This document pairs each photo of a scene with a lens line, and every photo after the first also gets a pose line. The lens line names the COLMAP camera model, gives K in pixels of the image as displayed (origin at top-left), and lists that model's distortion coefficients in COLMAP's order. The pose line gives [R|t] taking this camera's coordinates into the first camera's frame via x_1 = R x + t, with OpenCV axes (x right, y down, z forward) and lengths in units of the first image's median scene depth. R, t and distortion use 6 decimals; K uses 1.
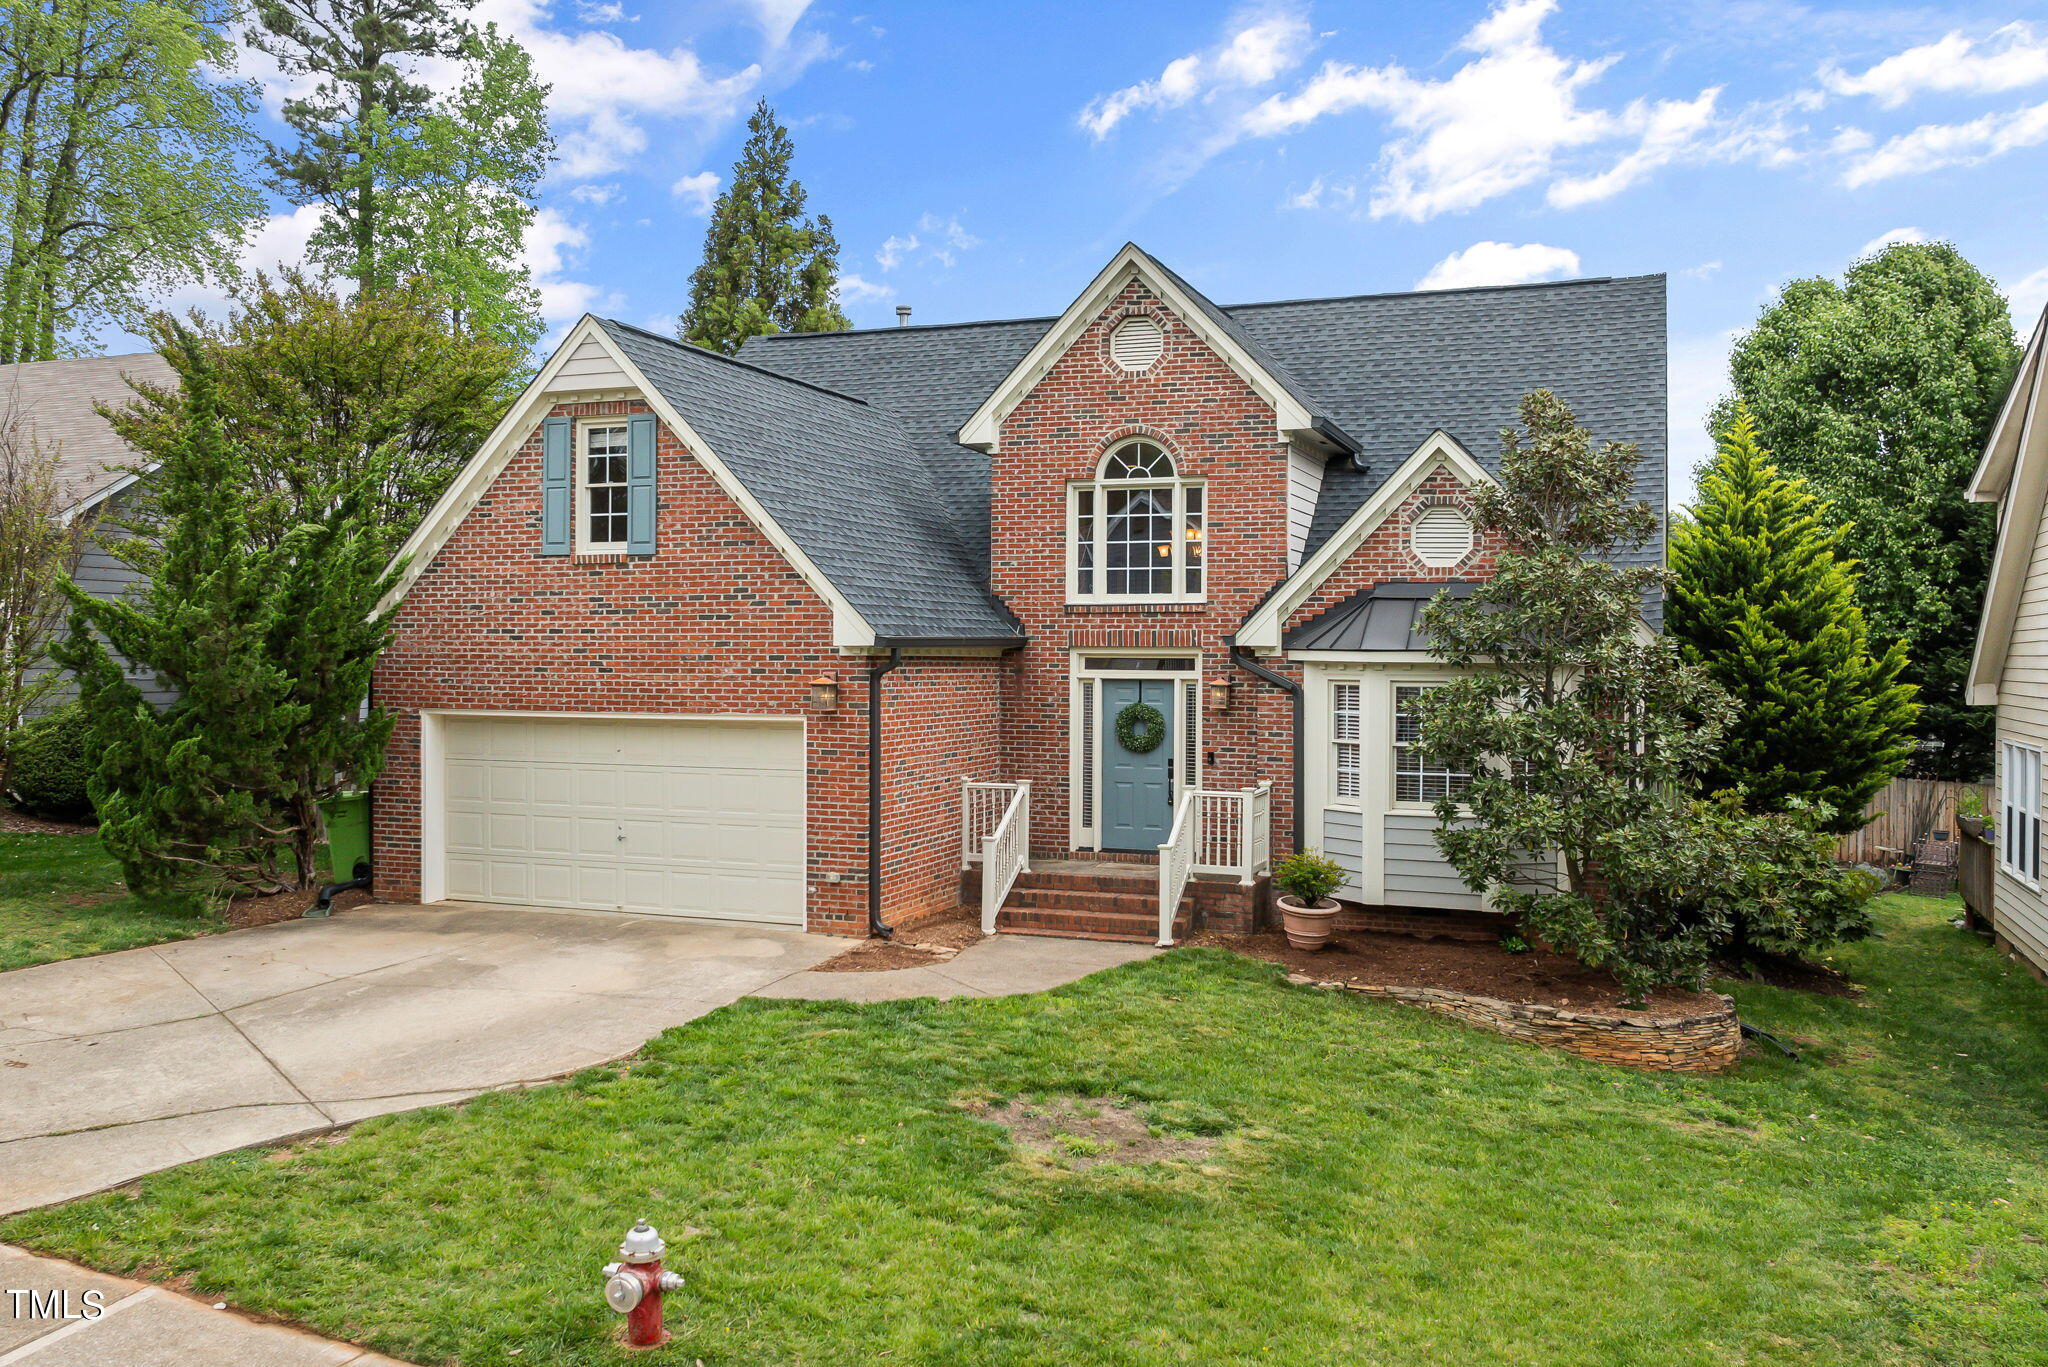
lens RADIAL K [[1689.6, 0, 1024.0], [0, 1689.6, 683.5], [0, 0, 1]] dist [-0.019948, -0.009699]
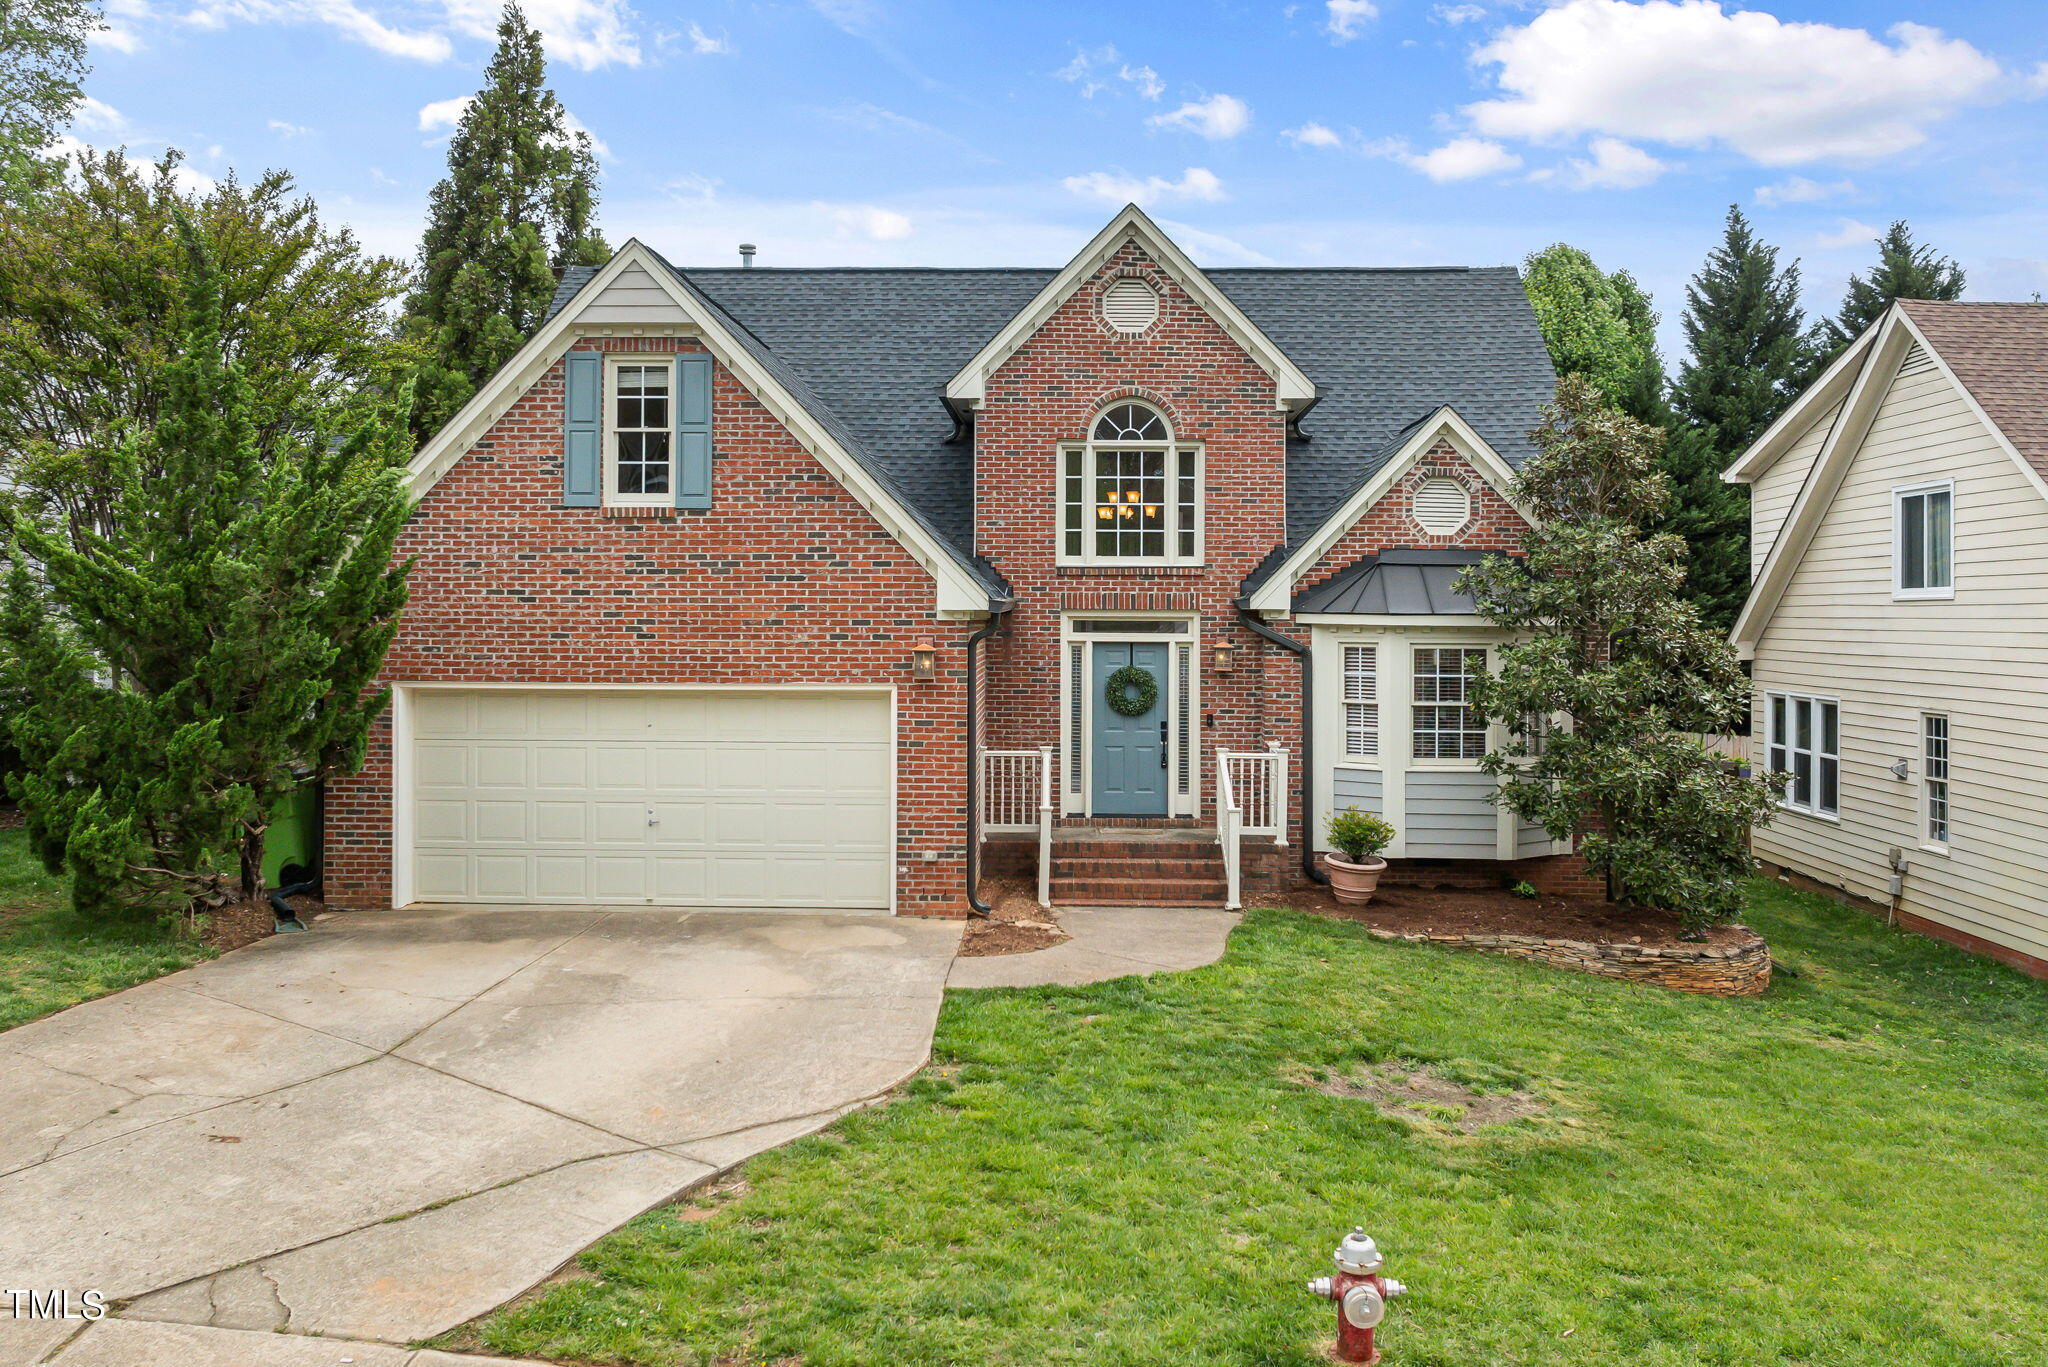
lens RADIAL K [[1710.1, 0, 1027.2], [0, 1710.1, 617.6], [0, 0, 1]] dist [-0.017838, -0.012730]
pose [[0.945290, -0.000746, 0.326231, -0.348119], [0.004592, 0.999929, -0.011020, -0.006795], [-0.326199, 0.011915, 0.945226, 0.074960]]
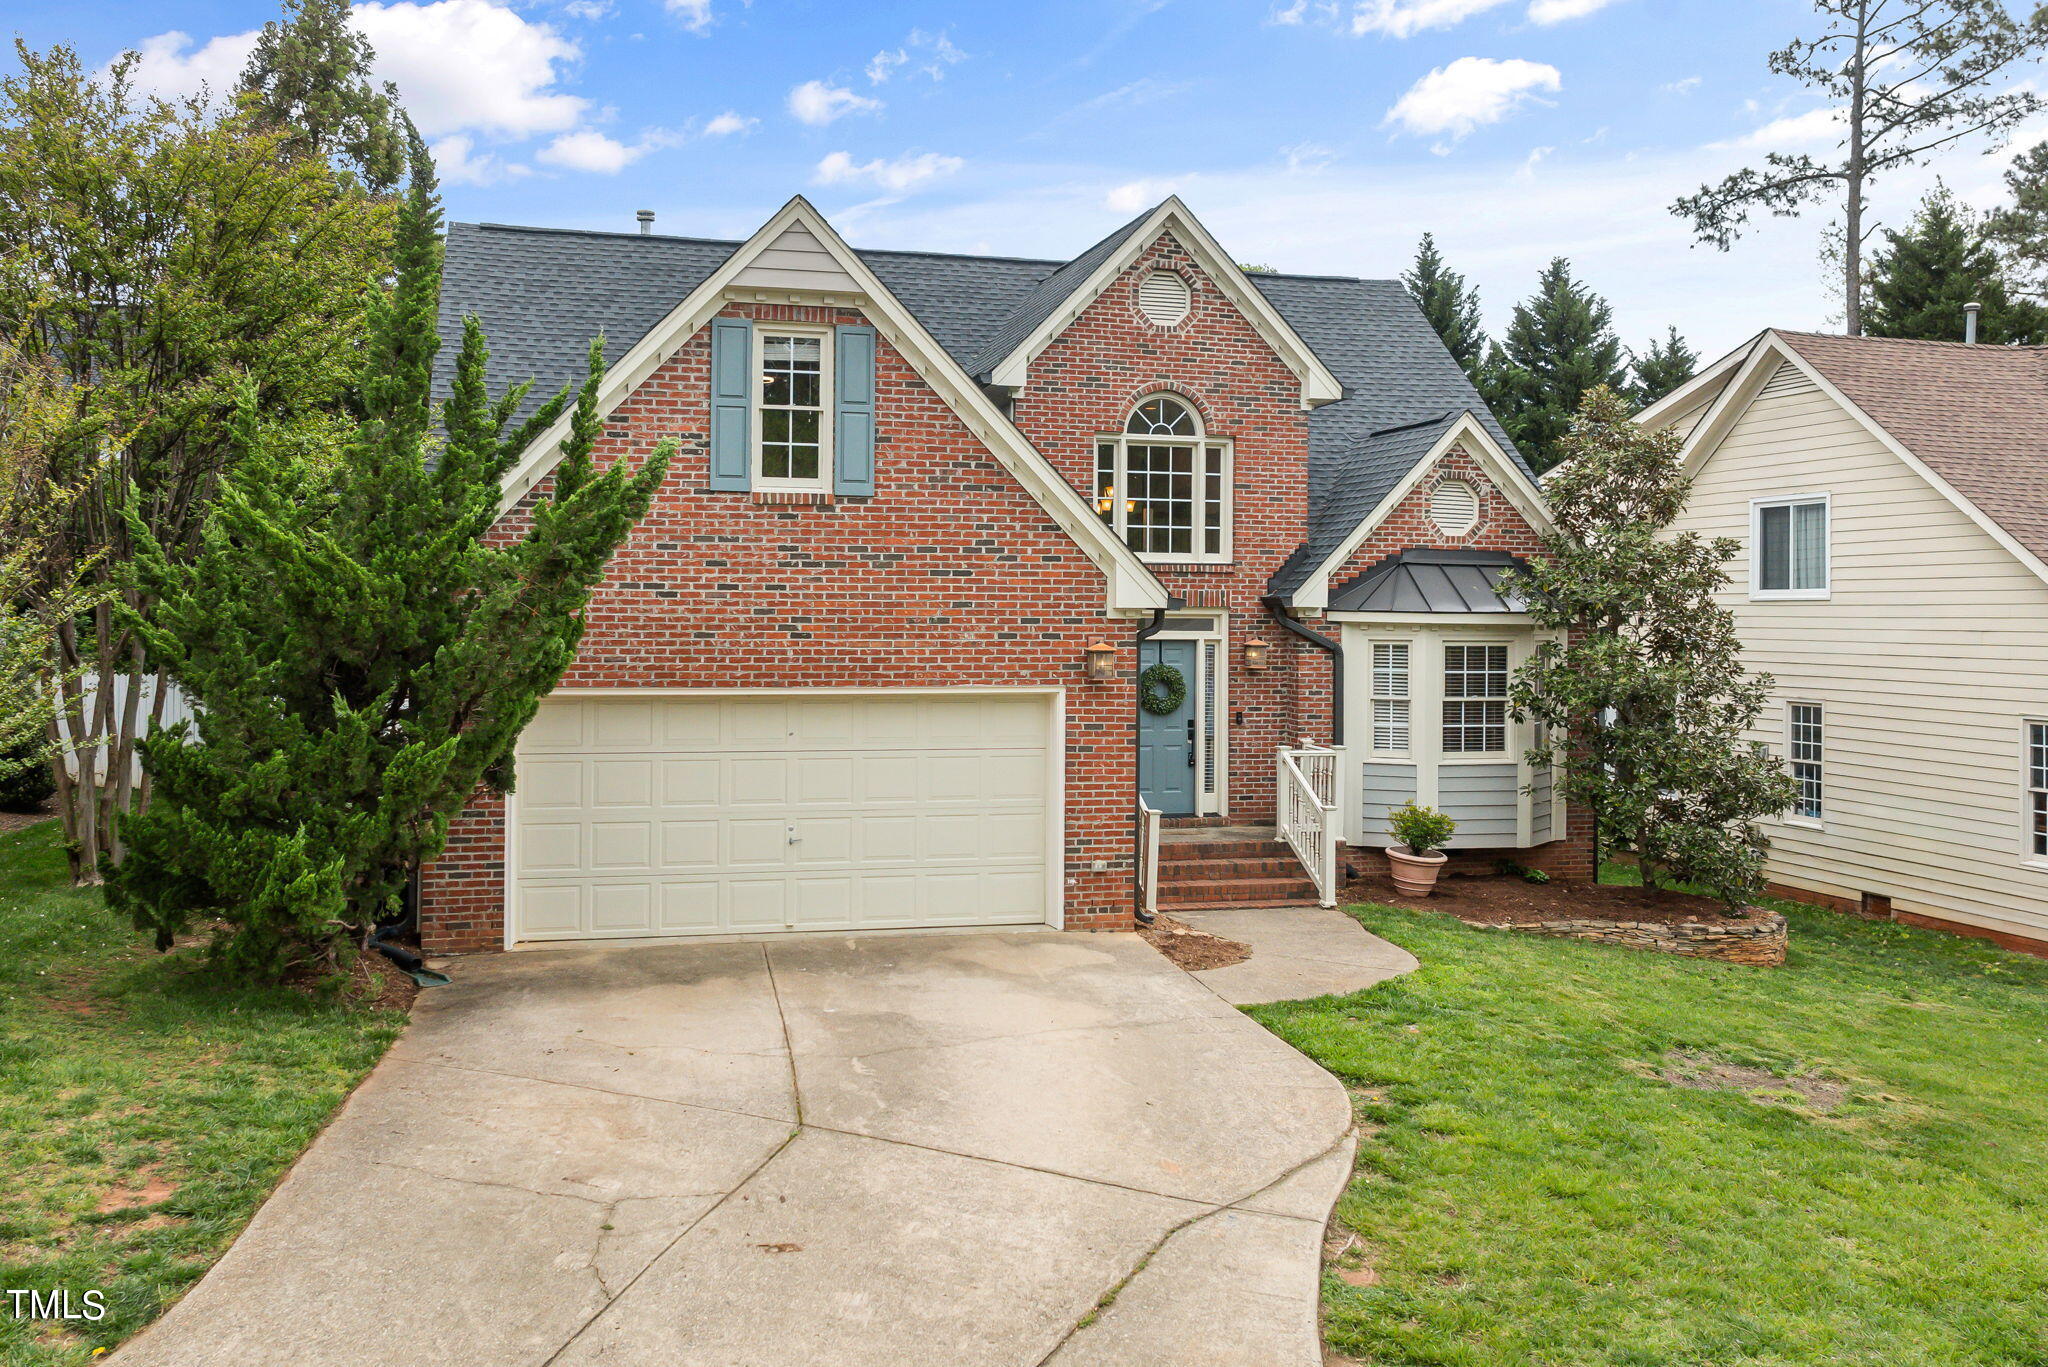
lens RADIAL K [[1682.9, 0, 966.7], [0, 1682.9, 613.2], [0, 0, 1]] dist [-0.015868, -0.011753]
pose [[0.824060, 0.000820, 0.566502, -0.632980], [0.004339, 0.999960, -0.007758, -0.011918], [-0.566486, 0.008851, 0.824024, 0.283474]]
